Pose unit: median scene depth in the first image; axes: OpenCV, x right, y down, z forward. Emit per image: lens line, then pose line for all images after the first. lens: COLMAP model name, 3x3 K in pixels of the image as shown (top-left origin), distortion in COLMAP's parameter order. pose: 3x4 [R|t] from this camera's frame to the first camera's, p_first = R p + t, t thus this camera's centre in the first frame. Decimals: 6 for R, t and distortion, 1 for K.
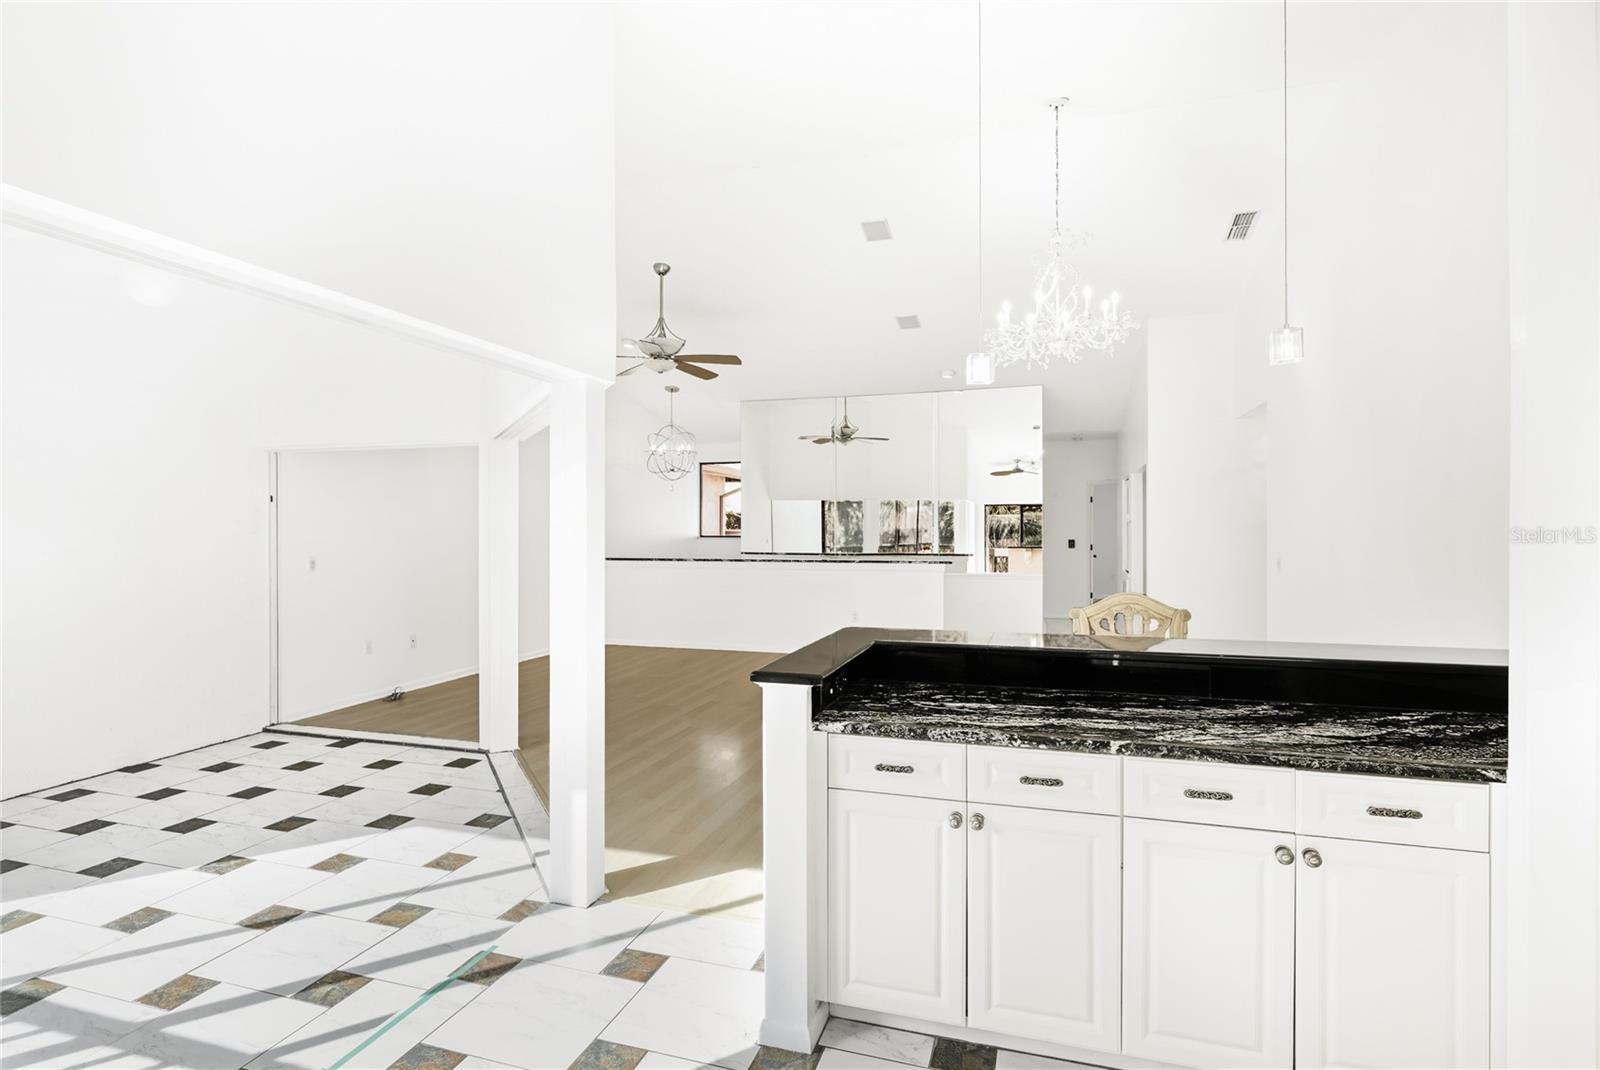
lens RADIAL K [[799.4, 0, 806.2], [0, 799.4, 525.7], [0, 0, 1]] dist [-0.002252, 0.000257]
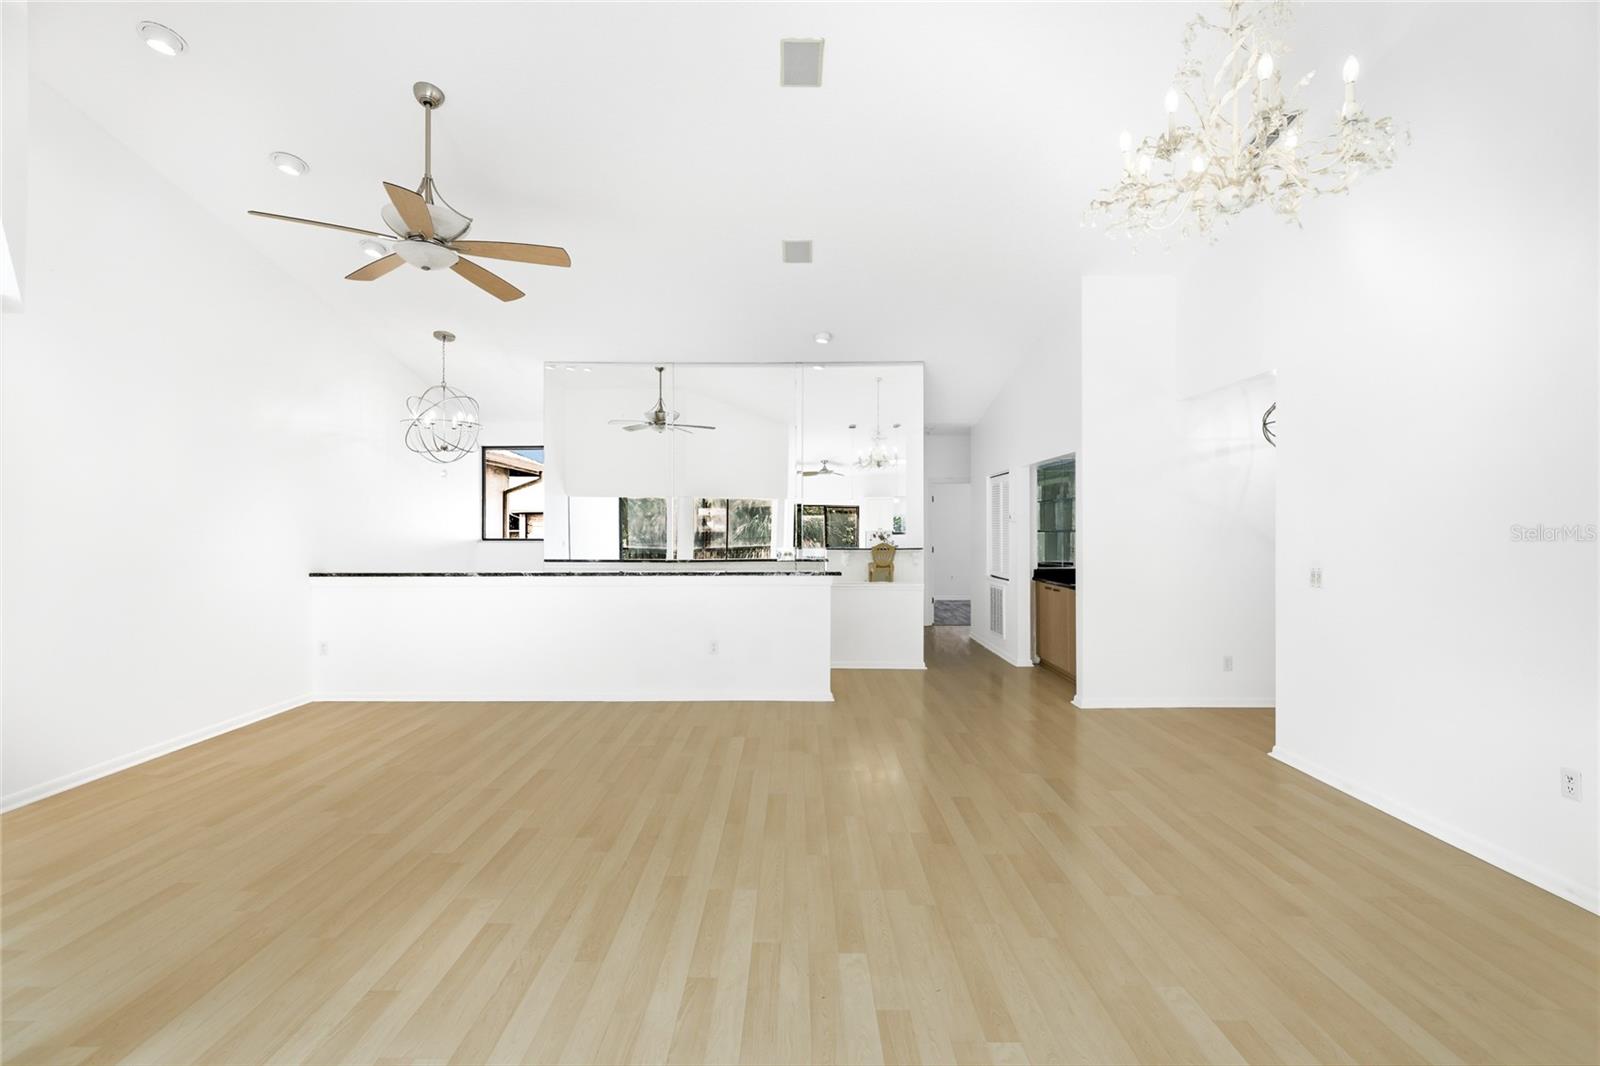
lens RADIAL K [[717.2, 0, 796.3], [0, 717.2, 528.1], [0, 0, 1]] dist [-0.000611, 0.001335]
pose [[0.956902, 0.001991, 0.290404, -0.053210], [-0.002655, 0.999995, 0.001894, 0.000056], [-0.290399, -0.002583, 0.956902, 0.297134]]
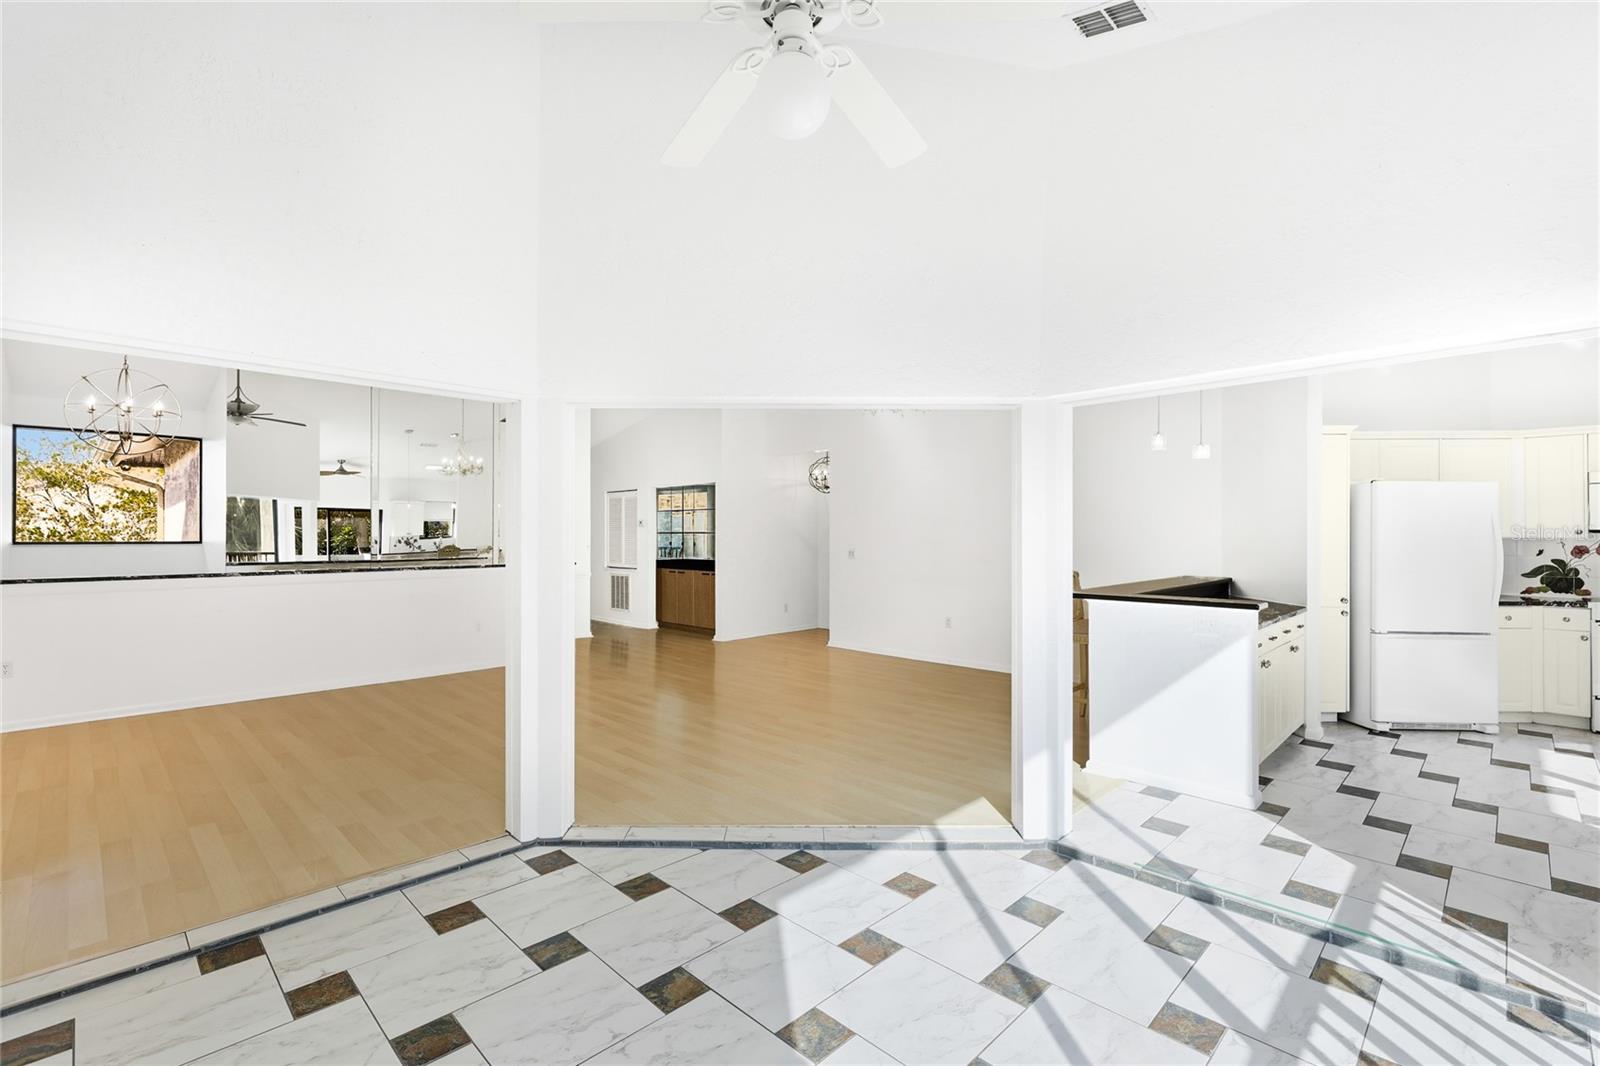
lens RADIAL K [[717.2, 0, 806.3], [0, 717.2, 539.0], [0, 0, 1]] dist [-0.000611, 0.001335]
pose [[0.456767, -0.002441, 0.889583, -0.437474], [-0.003087, 0.999986, 0.004328, 0.007139], [-0.889581, -0.004723, 0.456753, 0.259858]]
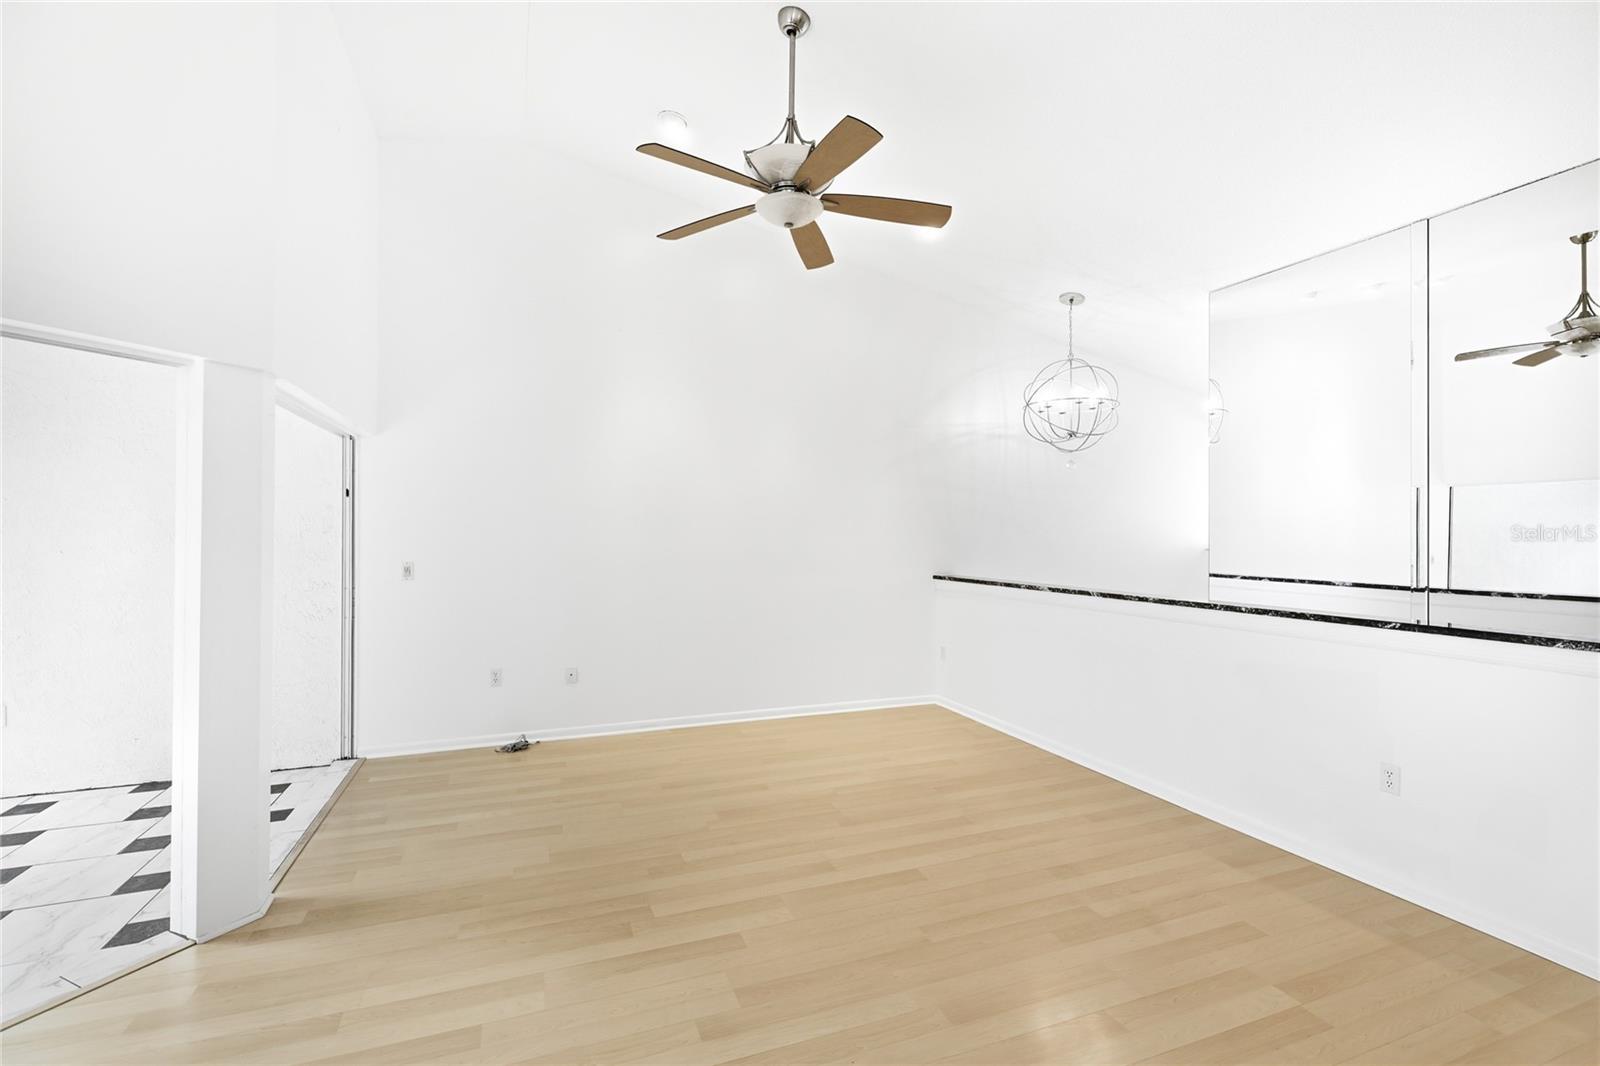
lens RADIAL K [[717.2, 0, 801.3], [0, 717.2, 531.5], [0, 0, 1]] dist [-0.000611, 0.001335]
pose [[0.612871, 0.003959, -0.790173, 0.133016], [-0.003281, 0.999992, 0.002465, 0.002215], [0.790176, 0.001082, 0.612878, 0.524799]]
